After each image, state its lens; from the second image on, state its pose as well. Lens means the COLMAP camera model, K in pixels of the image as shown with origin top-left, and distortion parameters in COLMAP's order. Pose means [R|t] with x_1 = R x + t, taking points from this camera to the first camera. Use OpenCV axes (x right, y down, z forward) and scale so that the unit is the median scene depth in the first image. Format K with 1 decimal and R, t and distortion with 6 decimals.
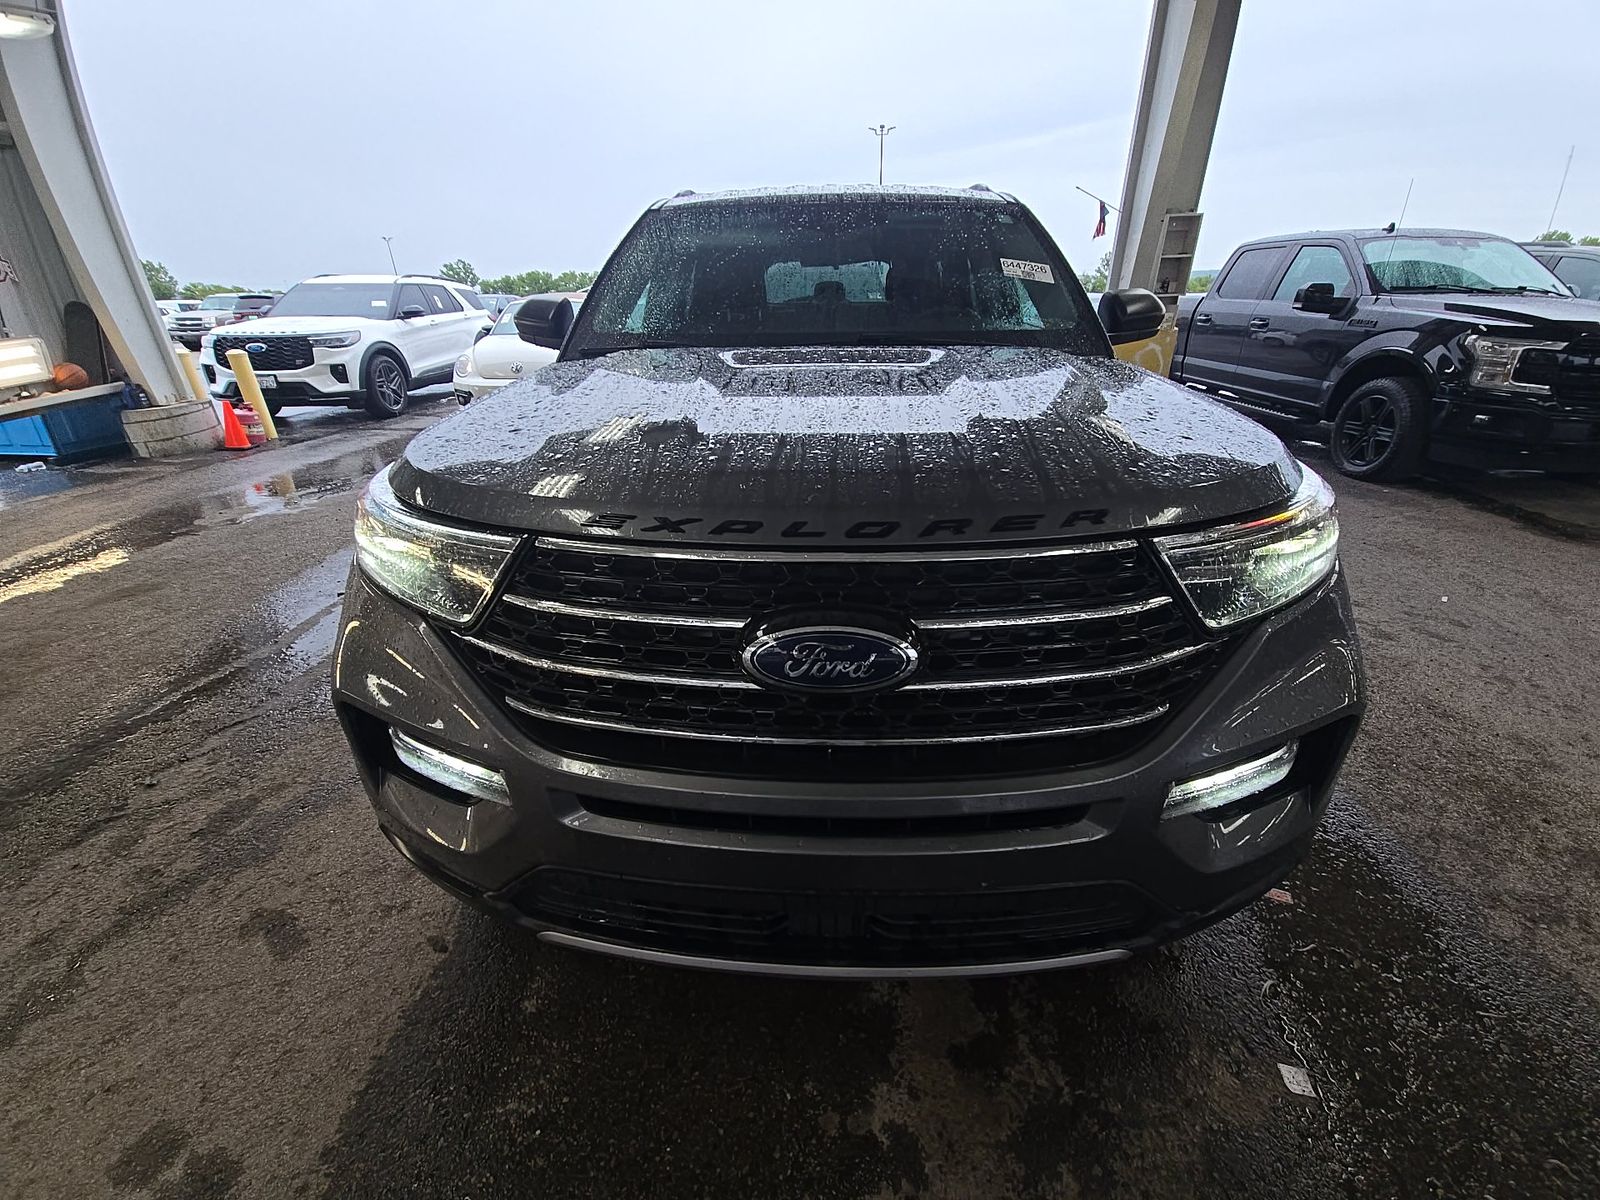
lens RADIAL K [[641.3, 0, 794.8], [0, 641.3, 612.7], [0, 0, 1]] dist [0.021266, -0.016225]
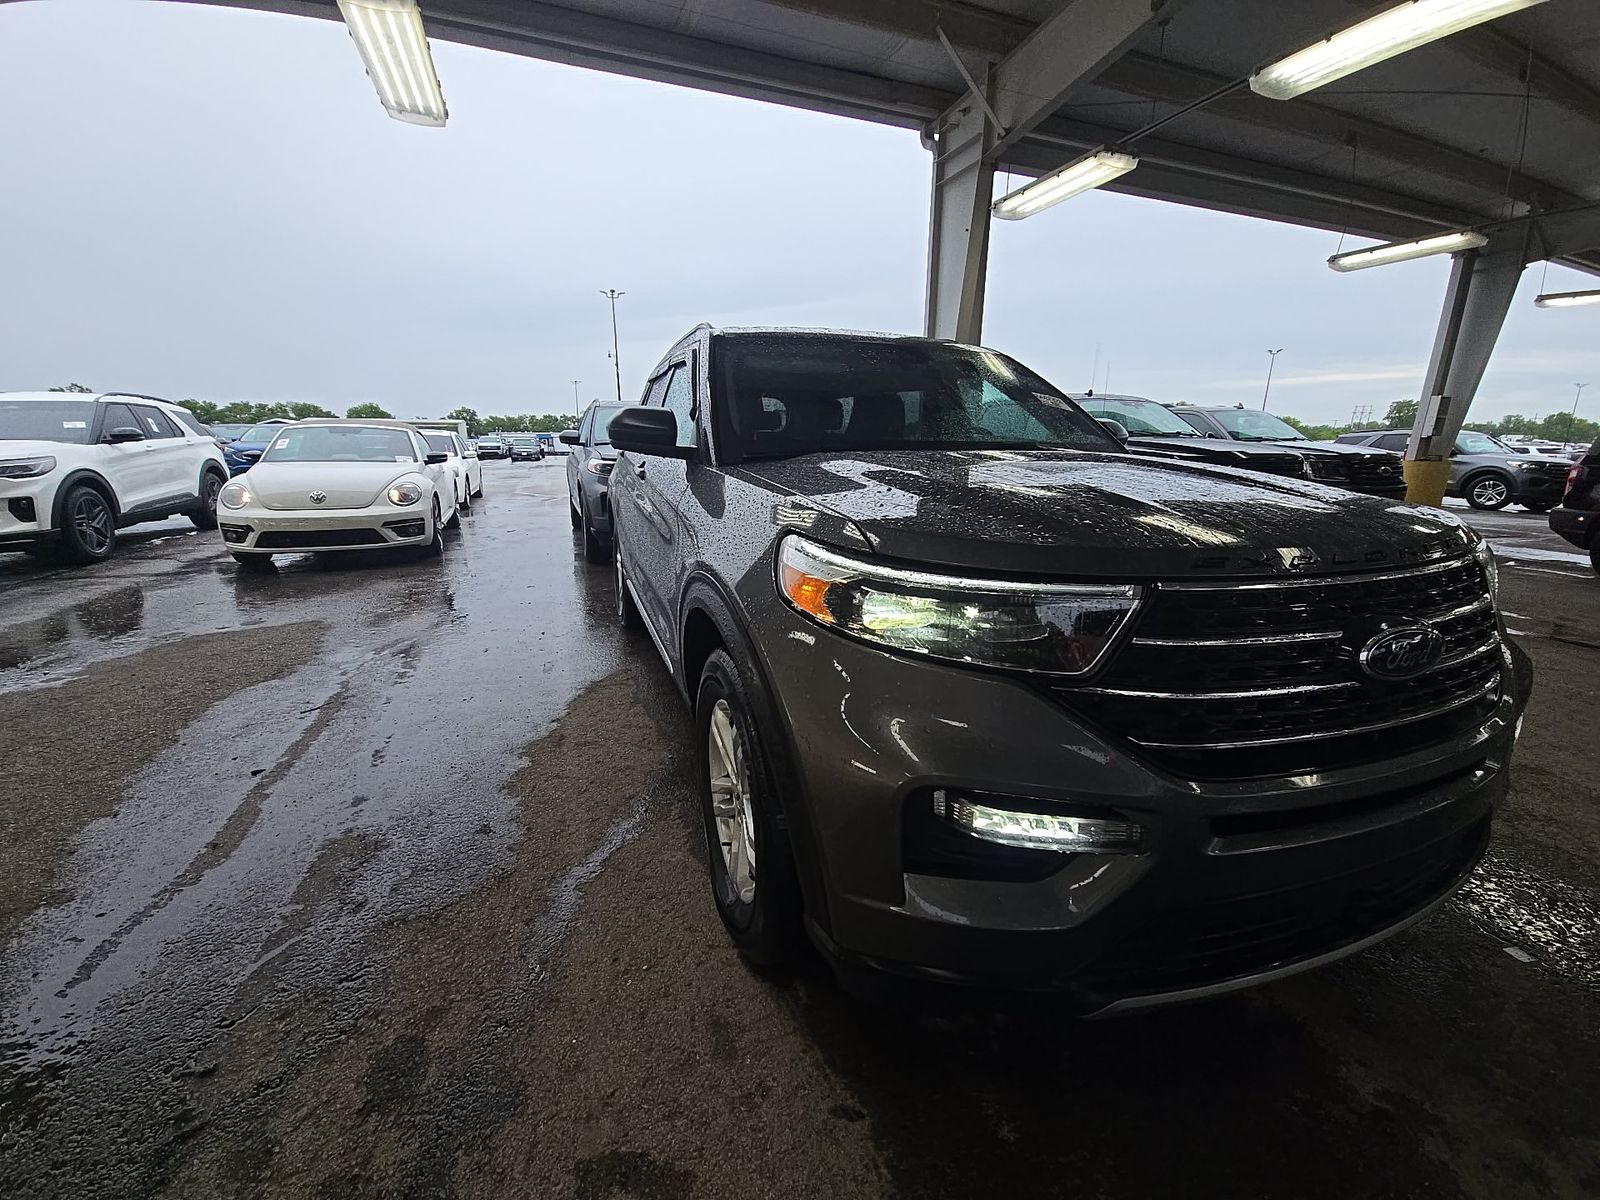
lens RADIAL K [[641.3, 0, 794.8], [0, 641.3, 612.7], [0, 0, 1]] dist [0.021266, -0.016225]
pose [[0.923493, -0.078646, 0.375466, -0.148575], [0.148405, 0.975795, -0.160623, 0.001265], [-0.353746, 0.204055, 0.912812, 0.022308]]
